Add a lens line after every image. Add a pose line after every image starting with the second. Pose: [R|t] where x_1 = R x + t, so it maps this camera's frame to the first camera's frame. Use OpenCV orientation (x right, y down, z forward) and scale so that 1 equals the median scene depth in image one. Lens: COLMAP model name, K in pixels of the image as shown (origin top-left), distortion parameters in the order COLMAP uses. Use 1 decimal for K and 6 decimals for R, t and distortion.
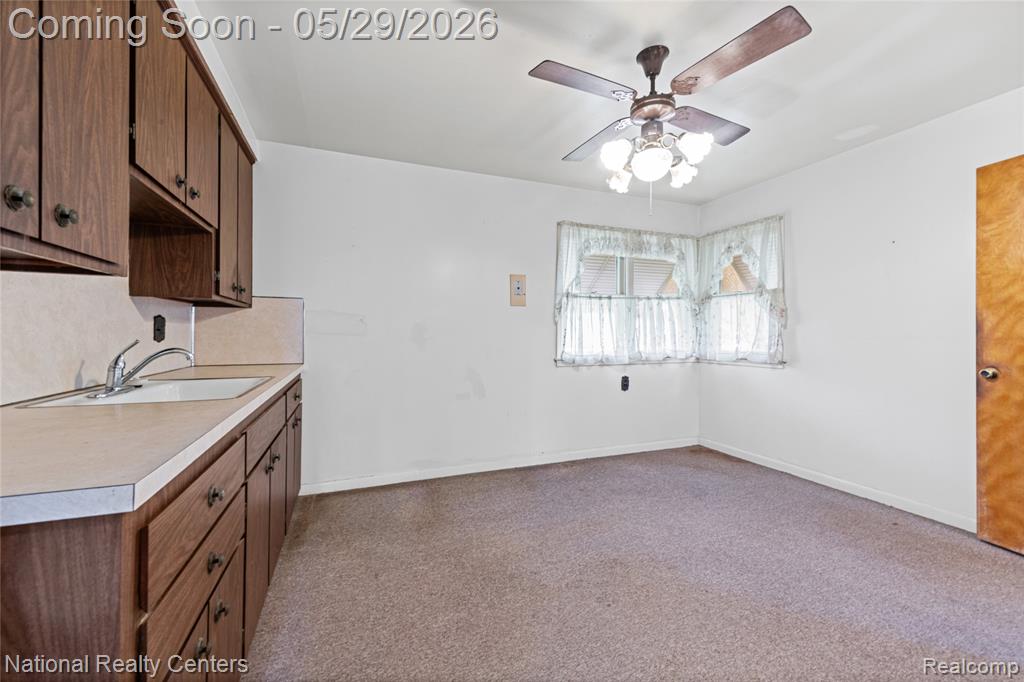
lens RADIAL K [[407.9, 0, 511.5], [0, 407.9, 332.5], [0, 0, 1]] dist [0.001867, 0.000023]
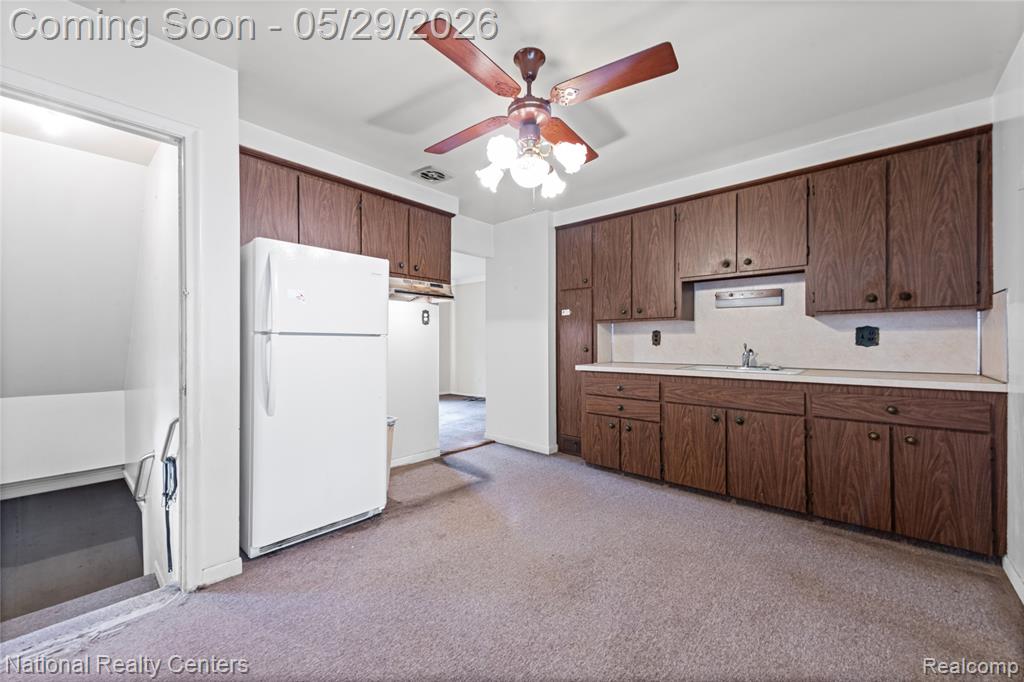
lens RADIAL K [[407.9, 0, 511.0], [0, 407.9, 340.2], [0, 0, 1]] dist [0.001867, 0.000023]
pose [[-0.896243, -0.000354, -0.443563, 0.603859], [0.003516, 0.999963, -0.007901, 0.006013], [0.443549, -0.008641, -0.896208, 1.369580]]
